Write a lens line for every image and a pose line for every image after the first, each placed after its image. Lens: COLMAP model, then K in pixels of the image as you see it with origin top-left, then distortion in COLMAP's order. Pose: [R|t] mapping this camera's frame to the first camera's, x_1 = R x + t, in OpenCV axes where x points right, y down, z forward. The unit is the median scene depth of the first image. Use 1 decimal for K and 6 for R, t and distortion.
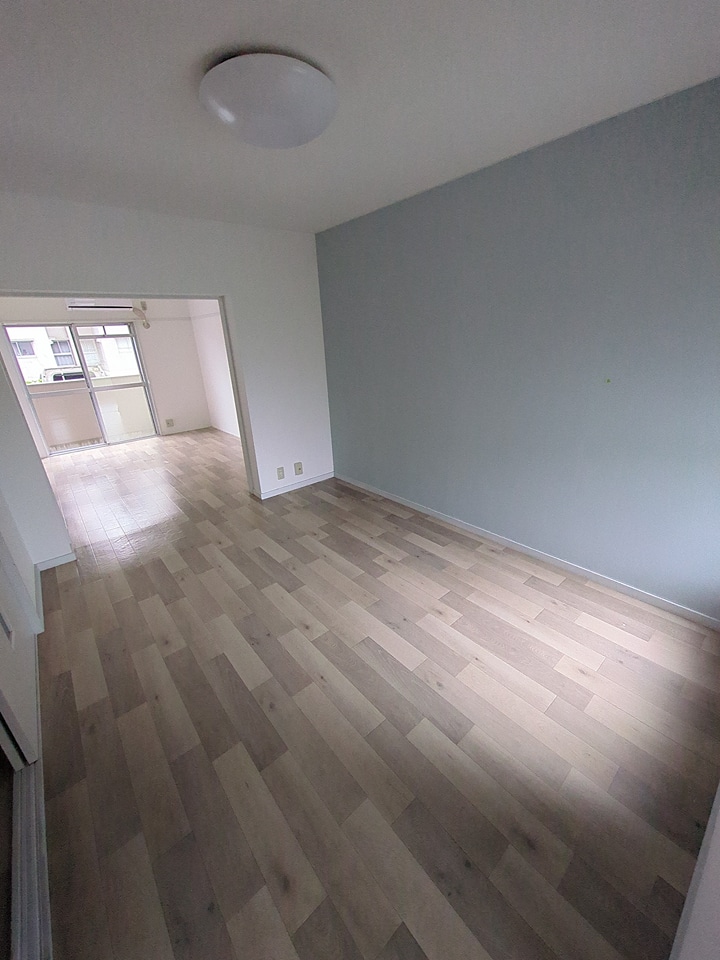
lens RADIAL K [[372.5, 0, 354.5], [0, 372.5, 479.6], [0, 0, 1]] dist [0.002317, 0.000069]
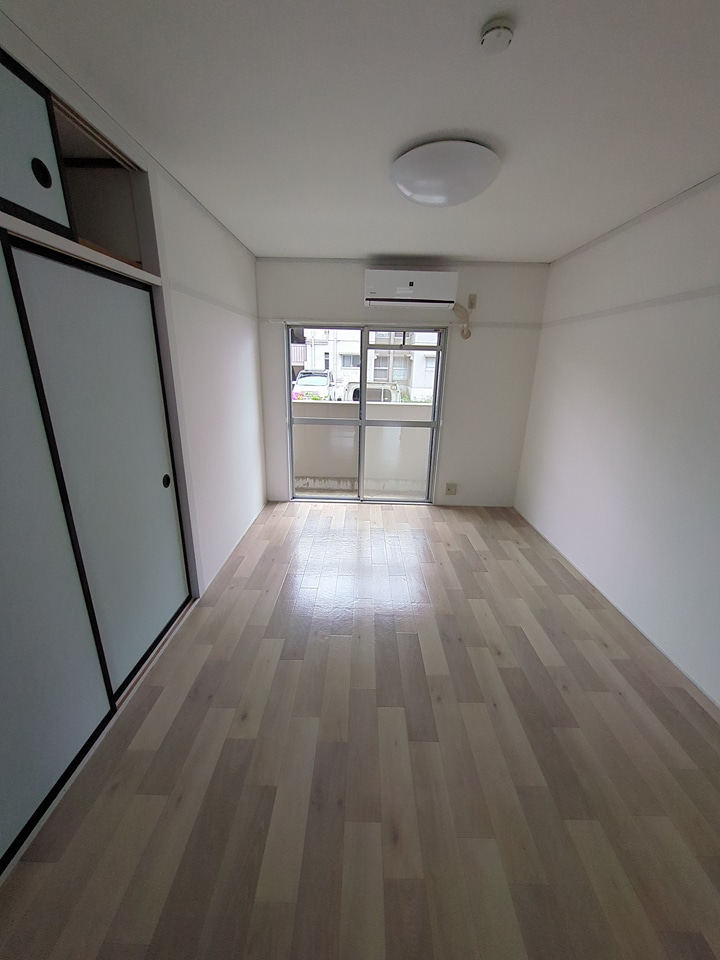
lens RADIAL K [[382.3, 0, 357.4], [0, 382.3, 478.9], [0, 0, 1]] dist [-0.000053, -0.000122]
pose [[0.752639, 0.252987, -0.607892, -0.250332], [-0.294495, 0.955088, 0.032862, -0.155433], [0.588904, 0.154288, 0.793340, 0.434495]]
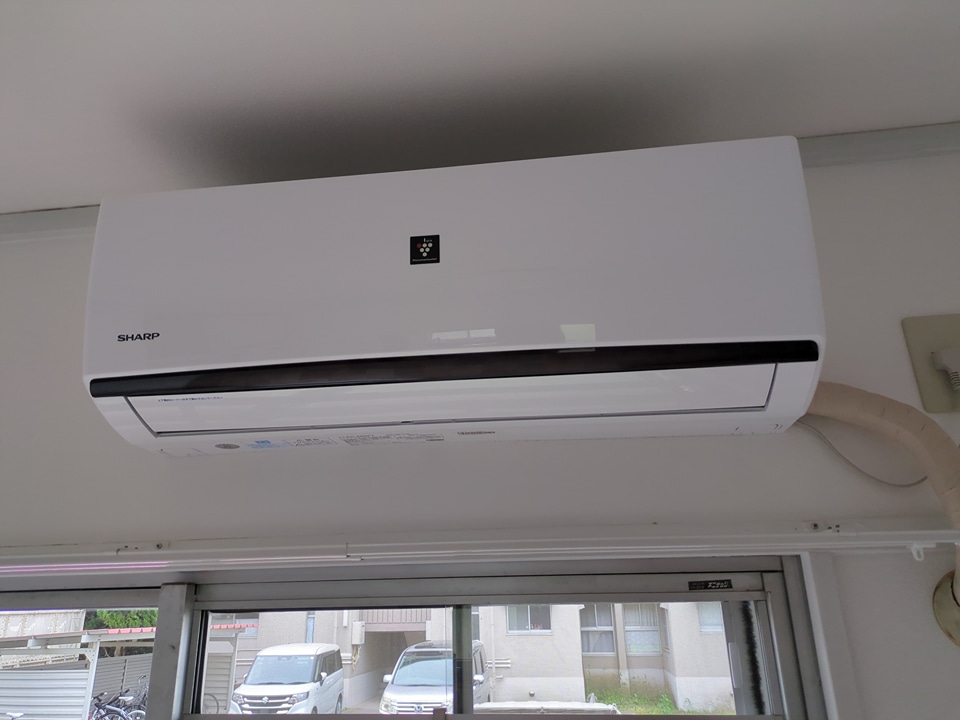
lens RADIAL K [[729.7, 0, 463.0], [0, 729.7, 359.4], [0, 0, 1]] dist [0.031155, -0.000252]
pose [[0.665700, -0.205952, -0.717236, -0.504145], [-0.287126, 0.816466, -0.500940, -0.348924], [0.688769, 0.539413, 0.484387, 0.827478]]
